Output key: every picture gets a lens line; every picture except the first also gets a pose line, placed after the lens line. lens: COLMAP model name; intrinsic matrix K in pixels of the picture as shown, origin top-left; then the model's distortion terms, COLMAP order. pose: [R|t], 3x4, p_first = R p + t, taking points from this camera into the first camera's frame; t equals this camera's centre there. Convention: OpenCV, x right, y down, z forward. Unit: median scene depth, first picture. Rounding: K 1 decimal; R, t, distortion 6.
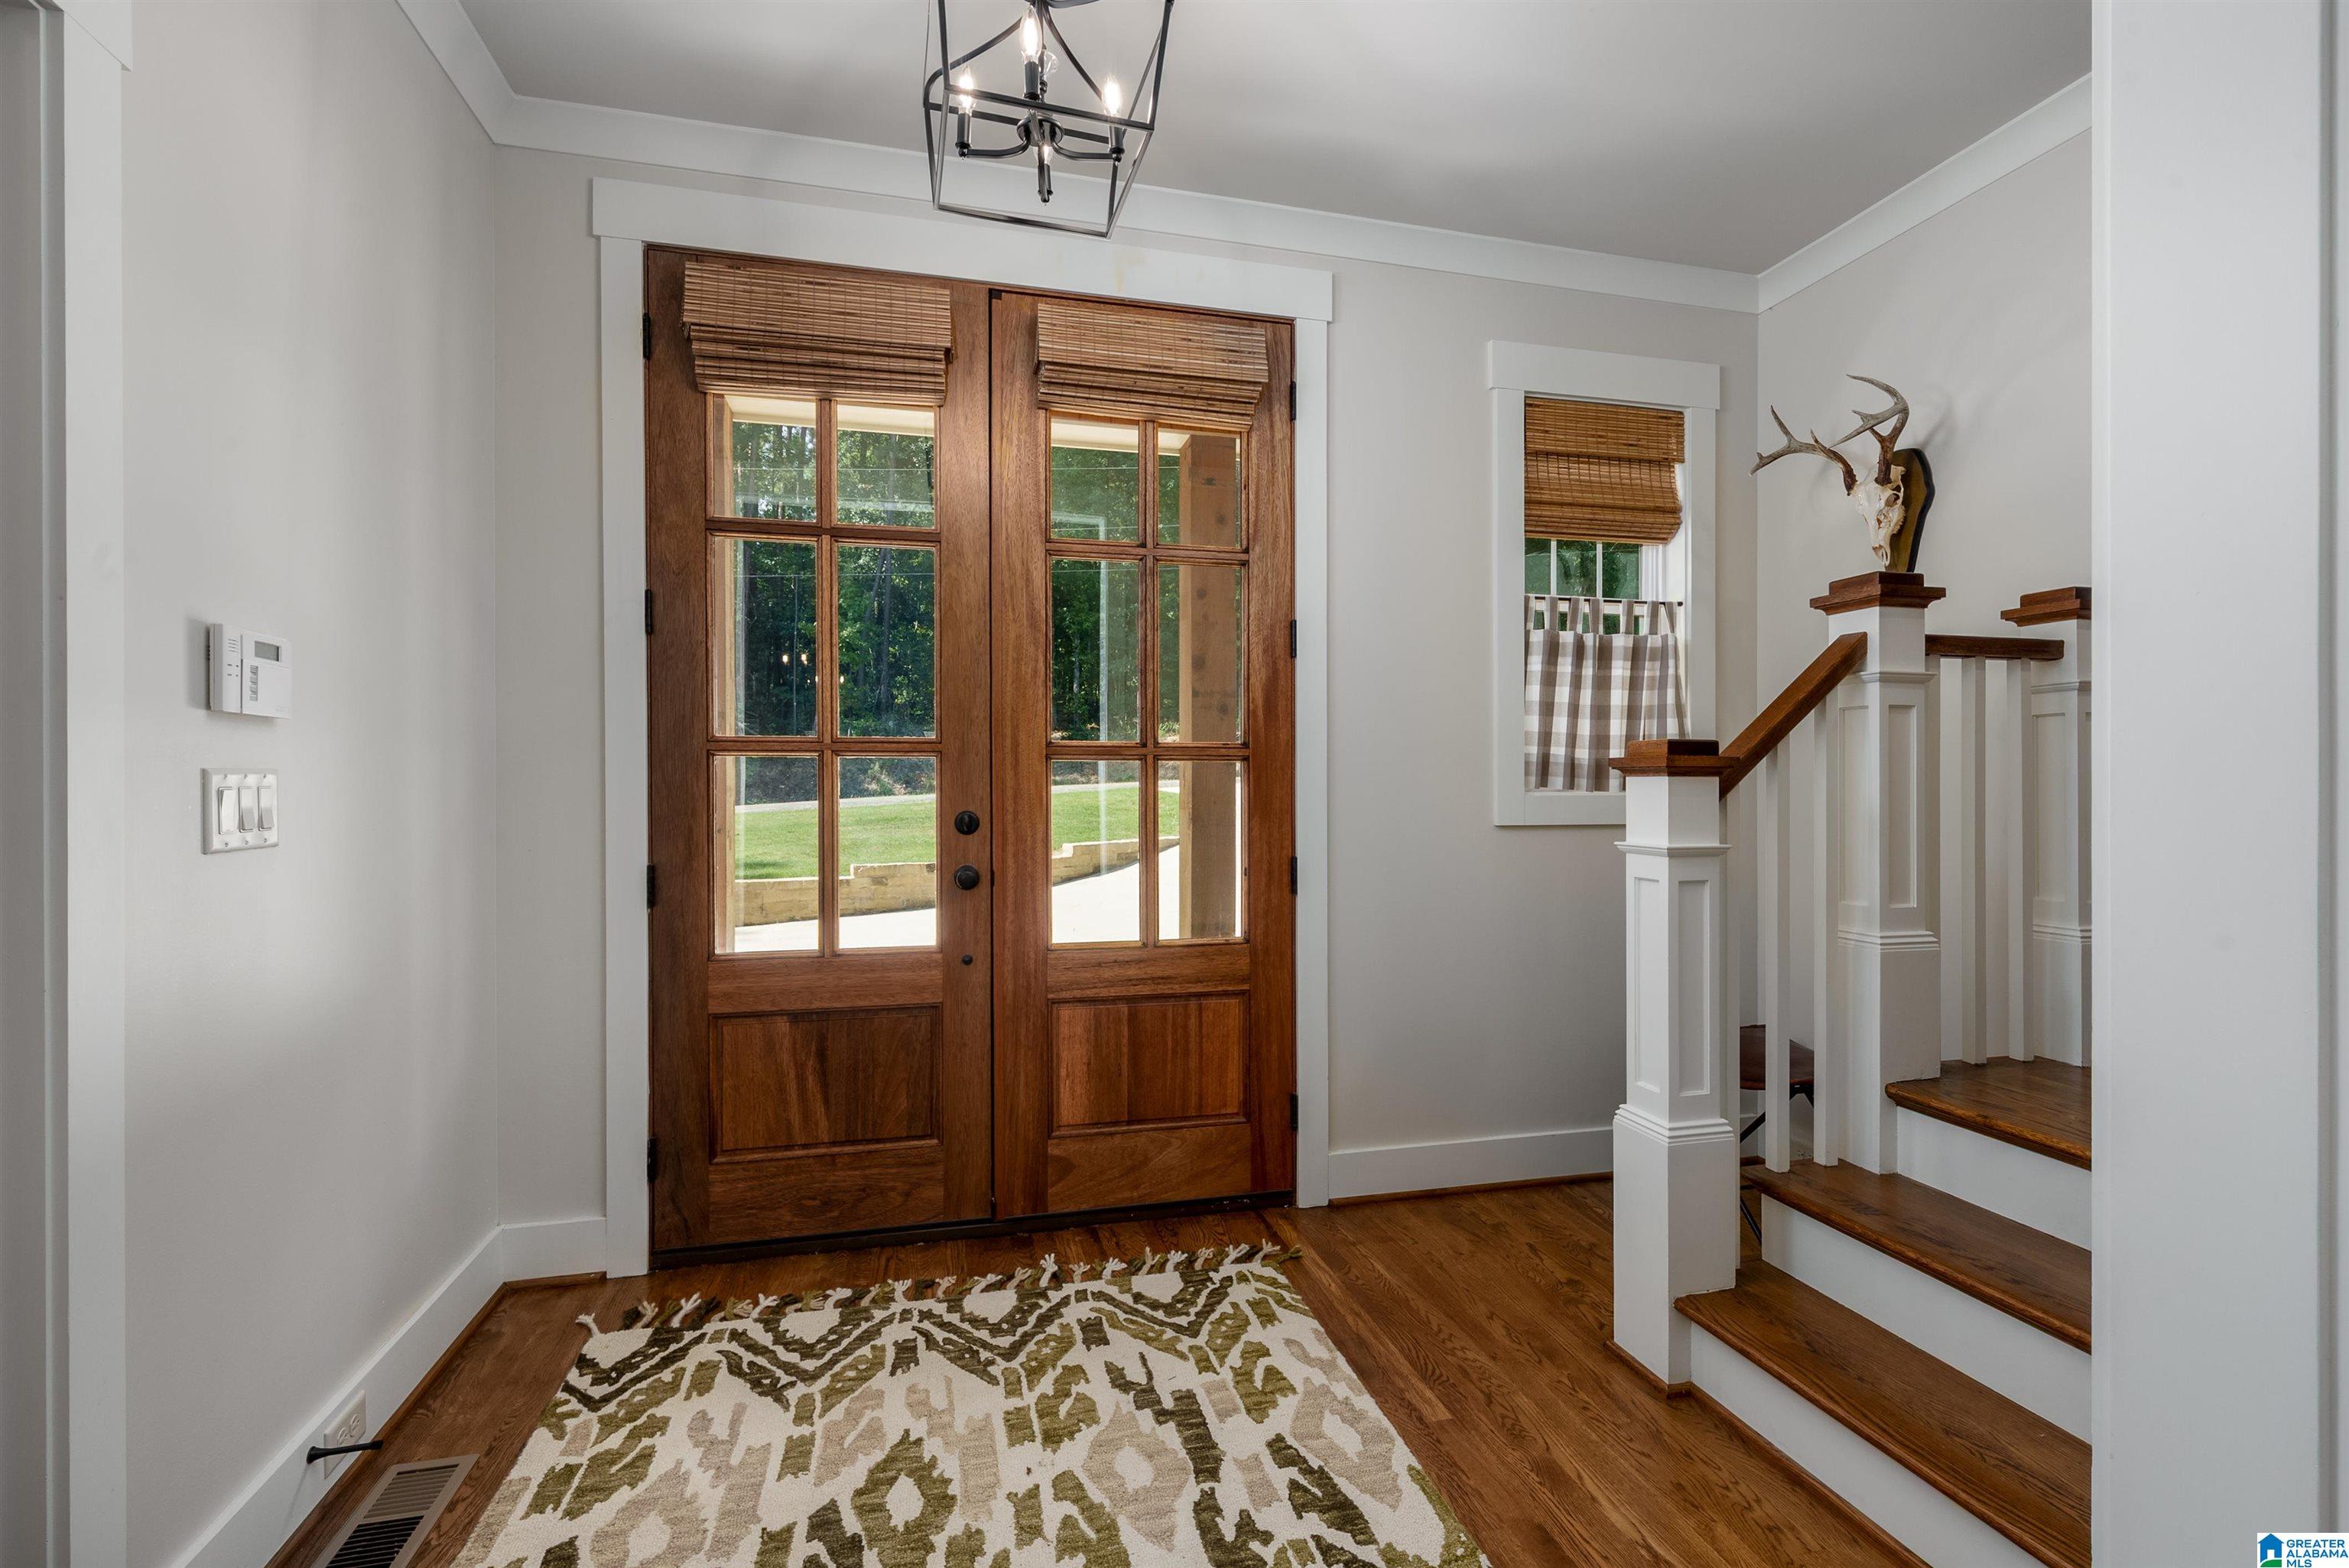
lens RADIAL K [[1004.3, 0, 1157.1], [0, 1004.3, 796.4], [0, 0, 1]] dist [0.003367, 0.000165]
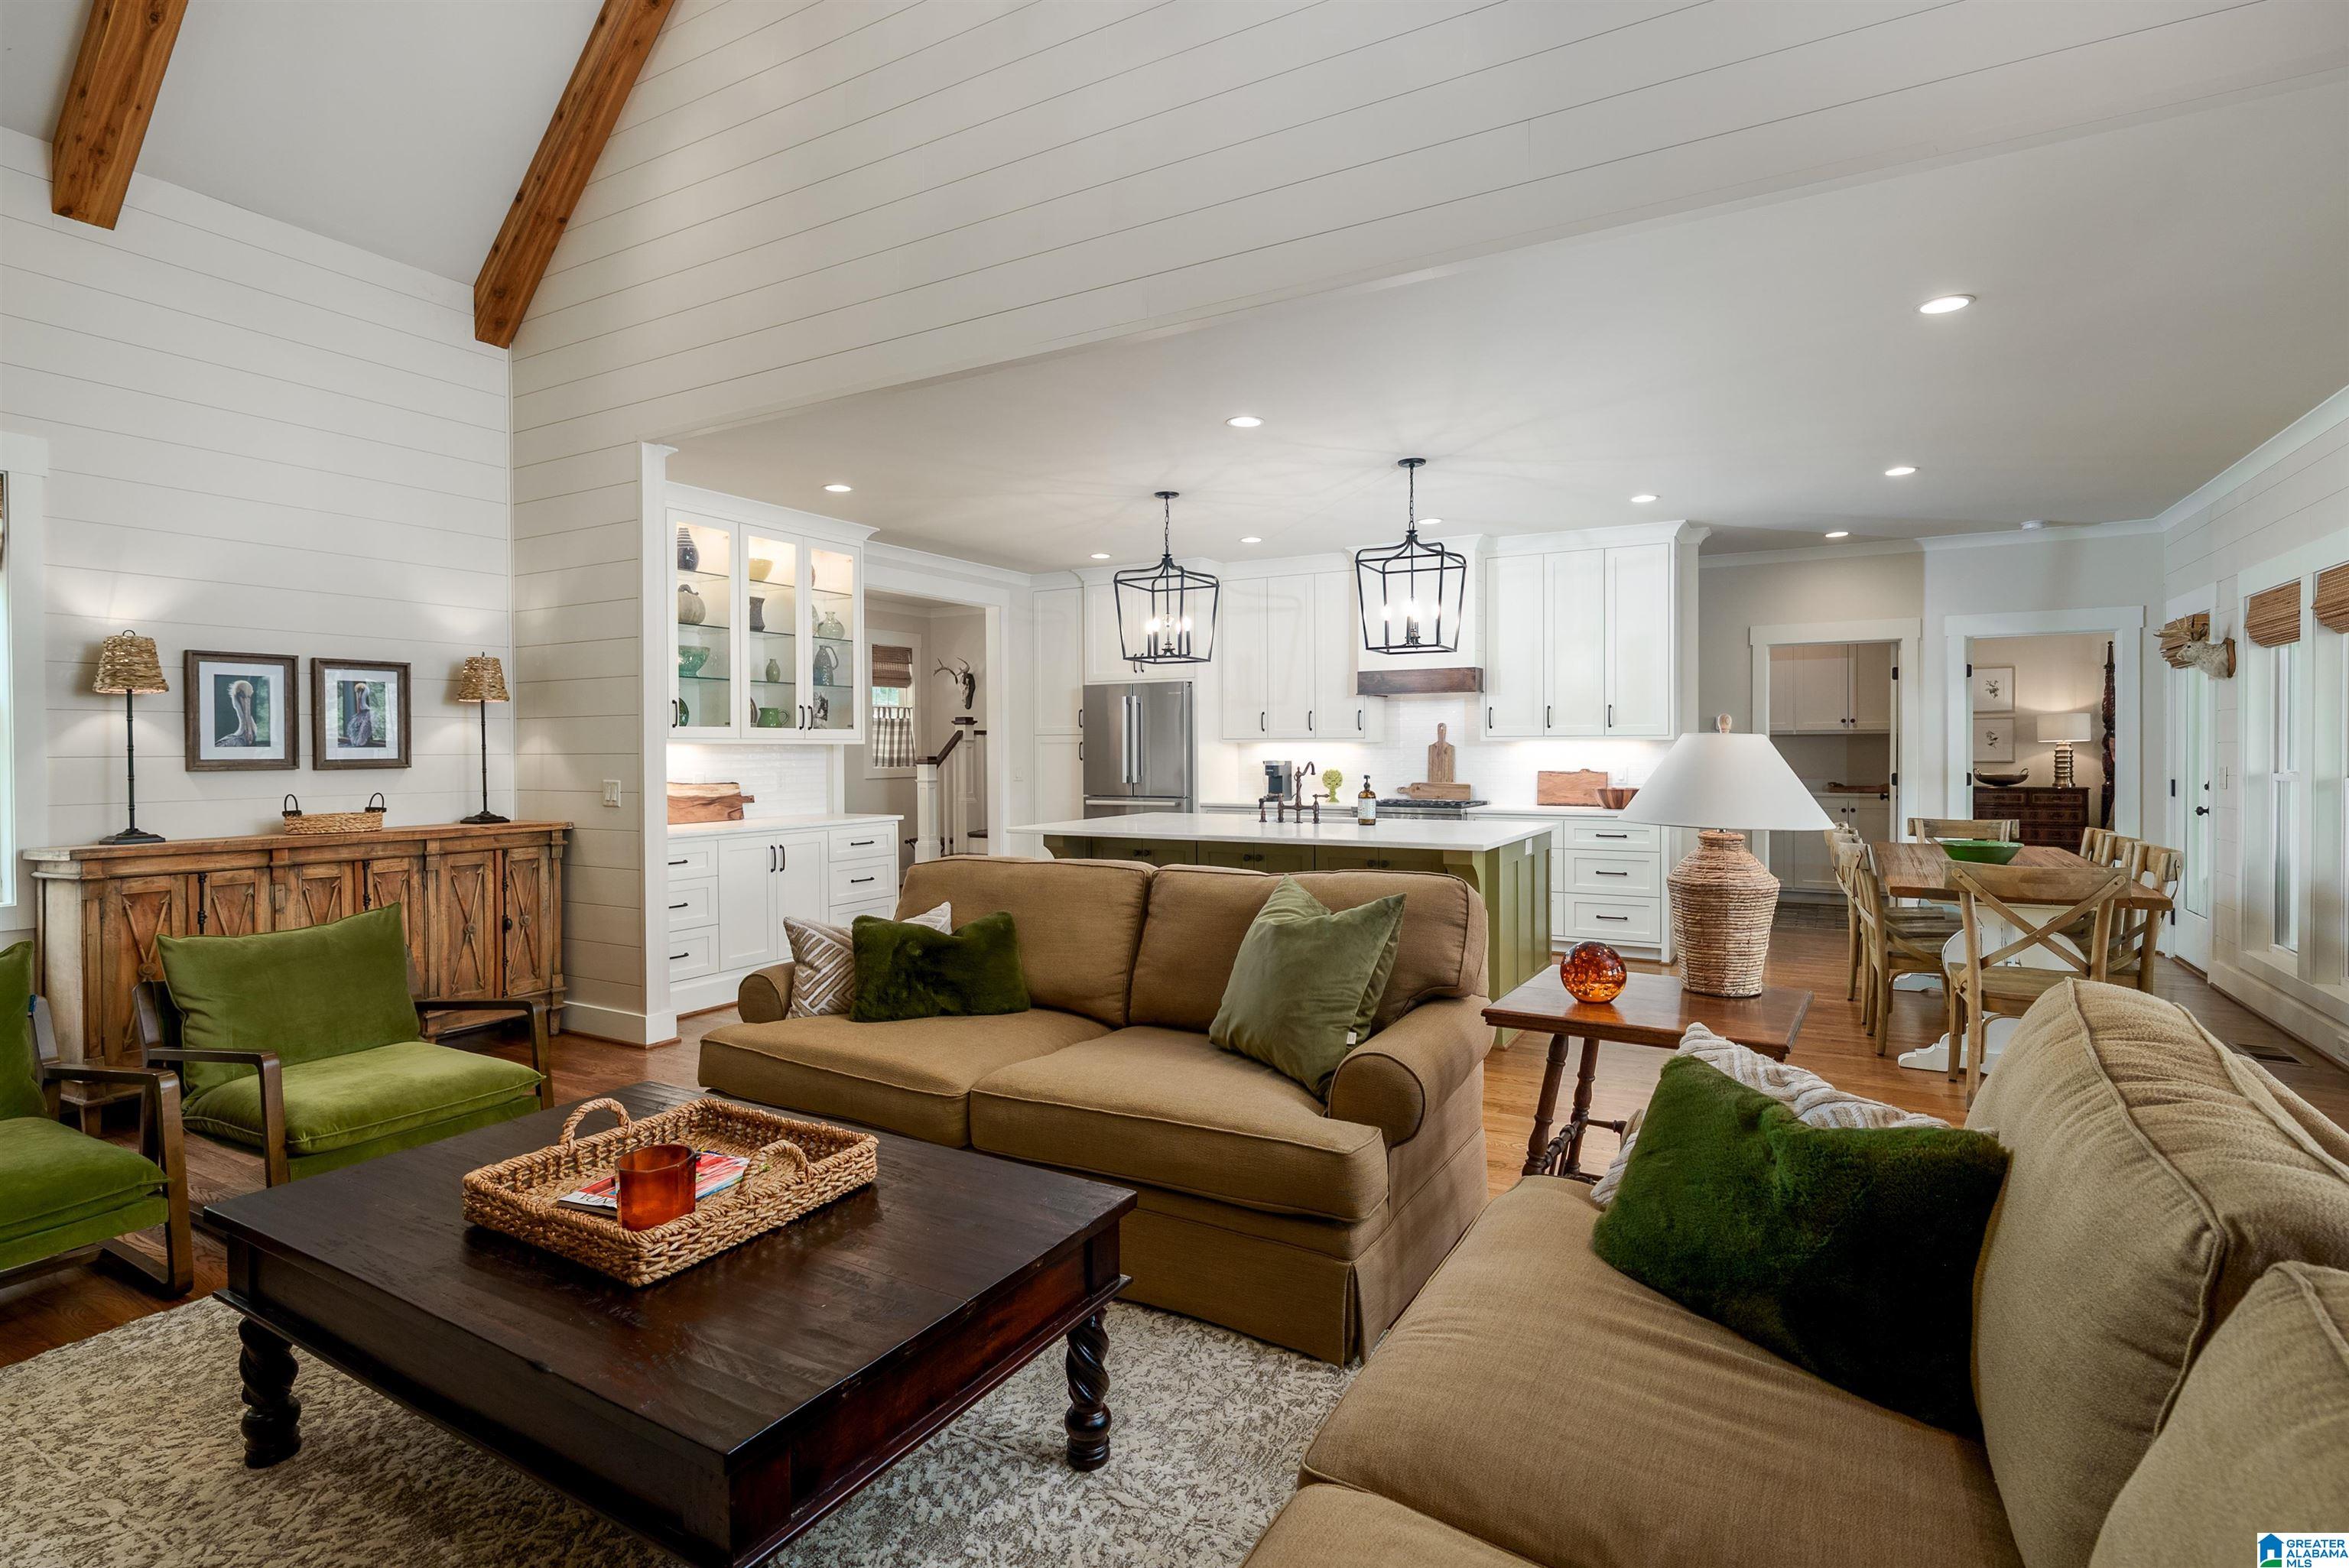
lens RADIAL K [[1144.3, 0, 1182.5], [0, 1144.3, 756.4], [0, 0, 1]] dist [0.010916, -0.000462]
pose [[0.672943, -0.010948, 0.739613, -1.936749], [0.014165, 0.999898, 0.001913, -0.038040], [-0.739559, 0.009189, 0.673030, -2.532182]]
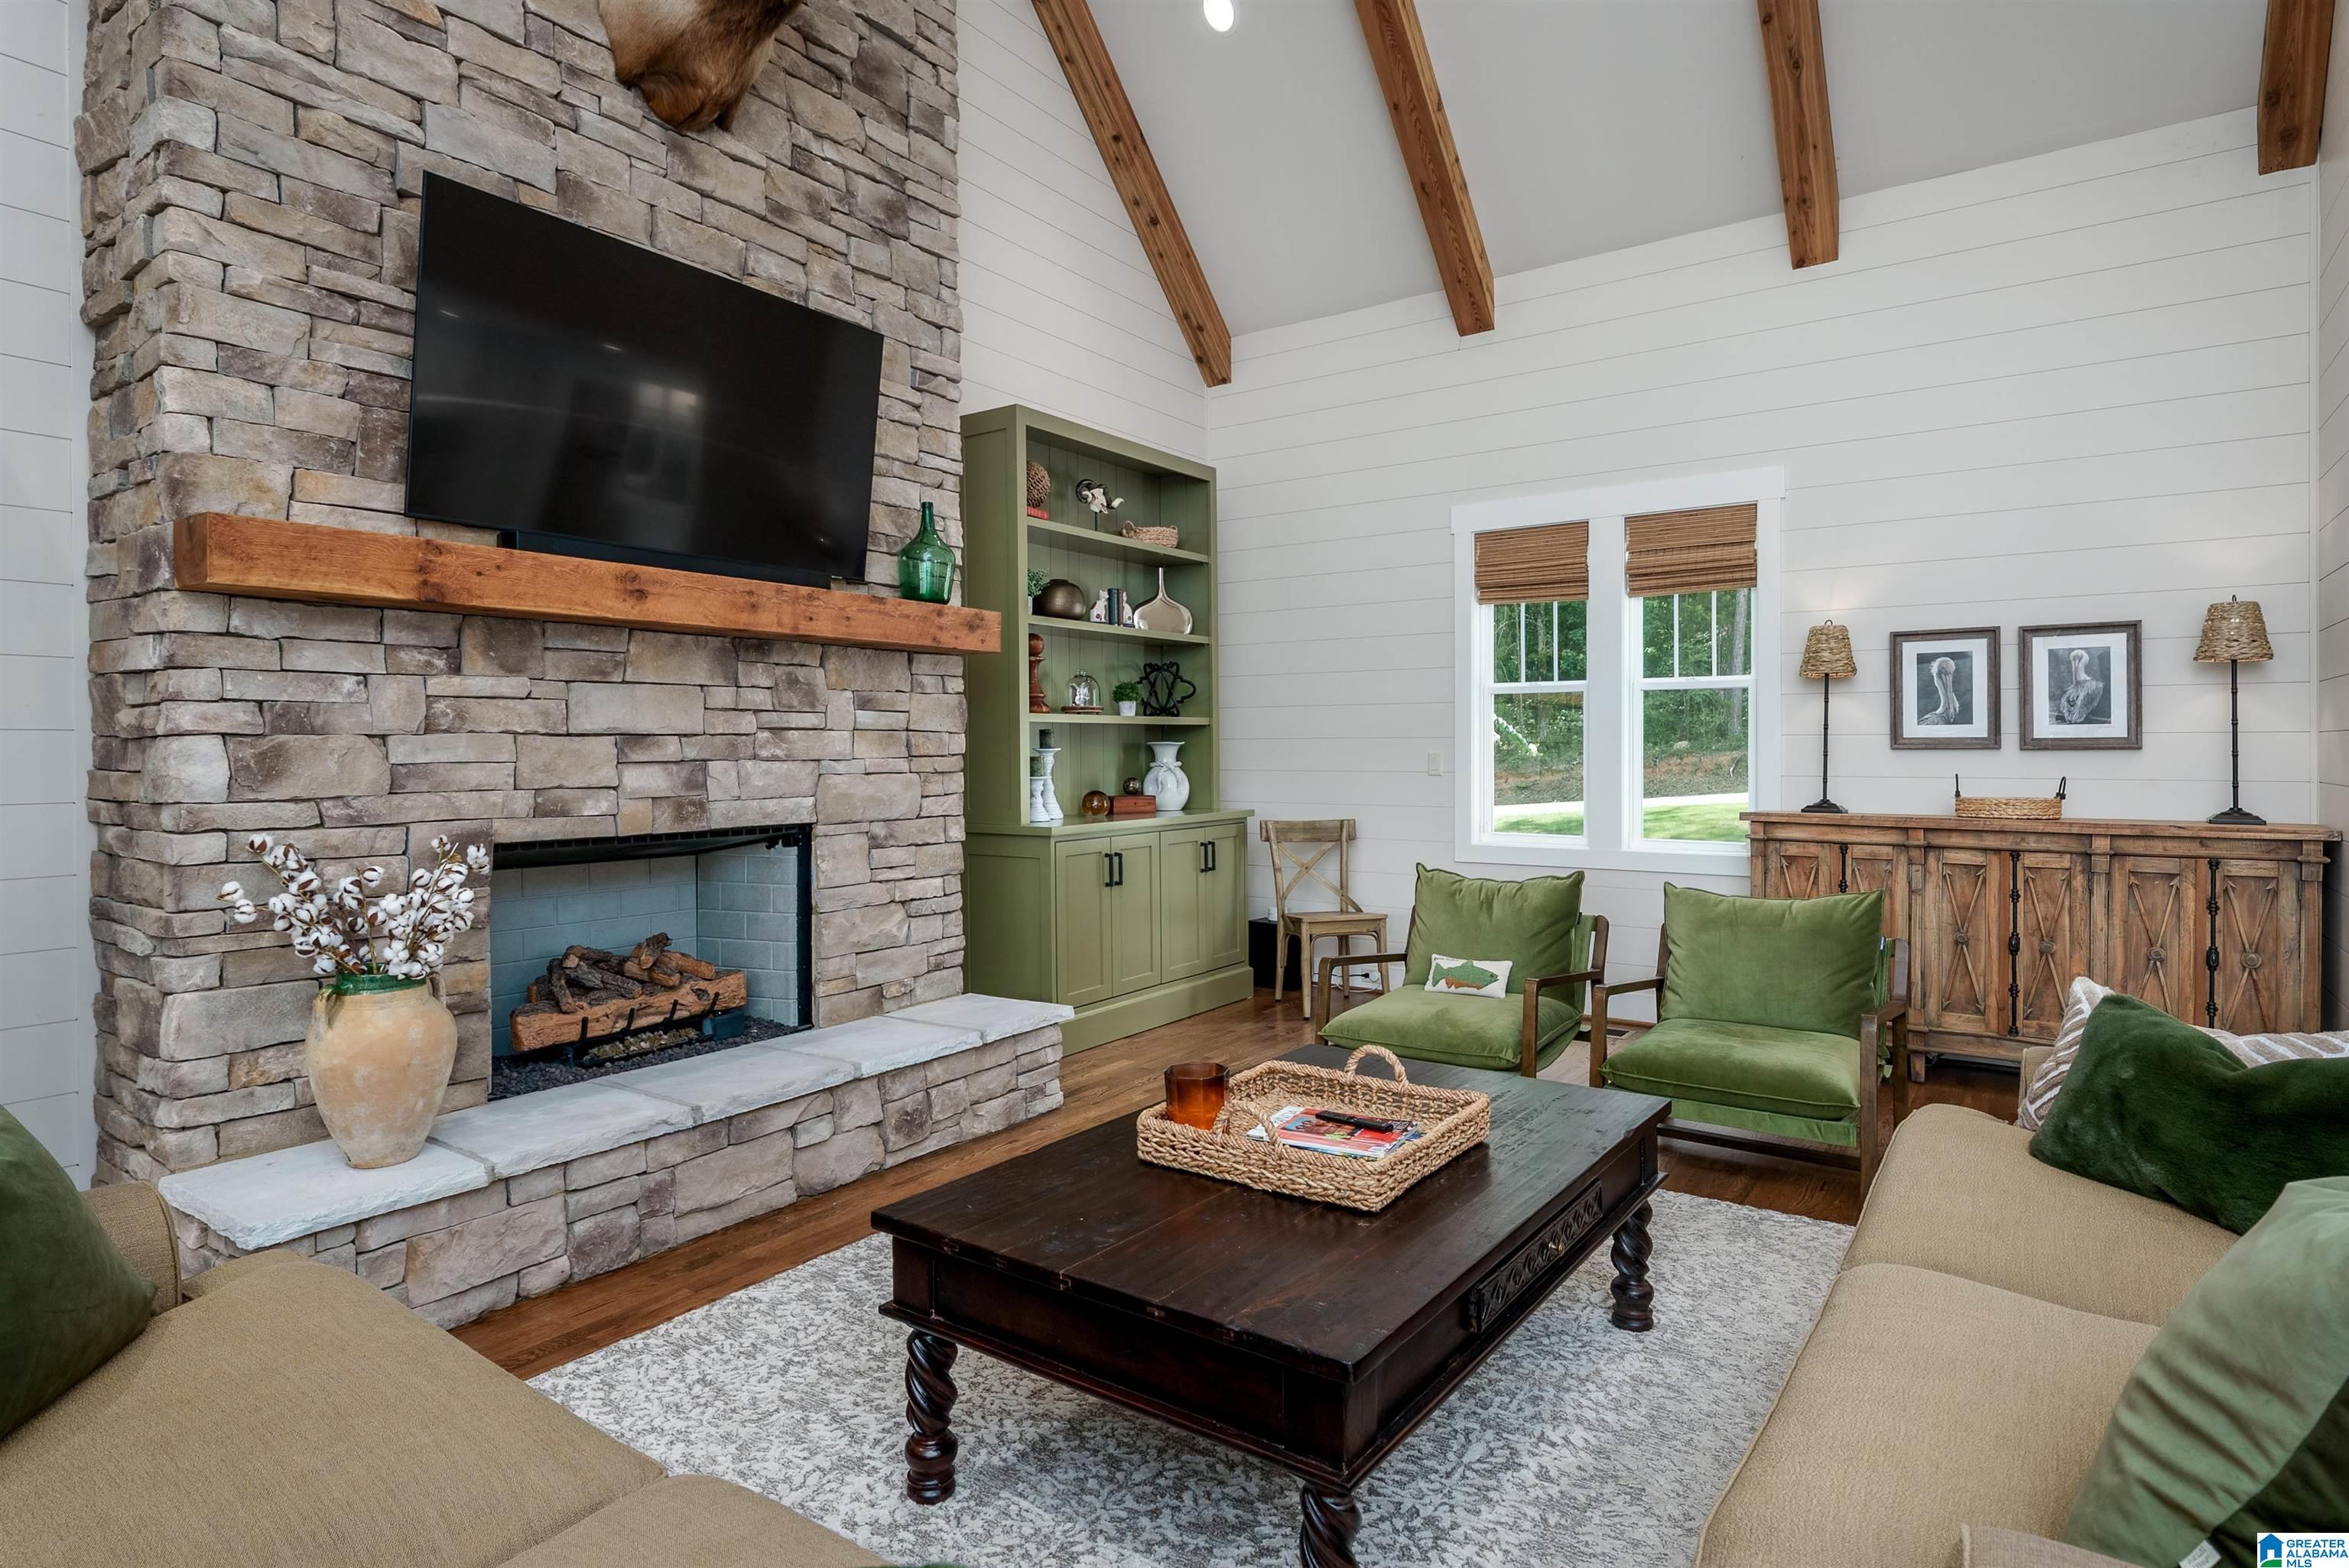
lens RADIAL K [[1289.6, 0, 1176.0], [0, 1289.6, 752.4], [0, 0, 1]] dist [0.005772, 0.001115]
pose [[0.668490, 0.000866, -0.743720, -0.890012], [-0.002884, 0.999995, -0.001428, -0.021246], [0.743715, 0.003100, 0.668489, -2.442305]]
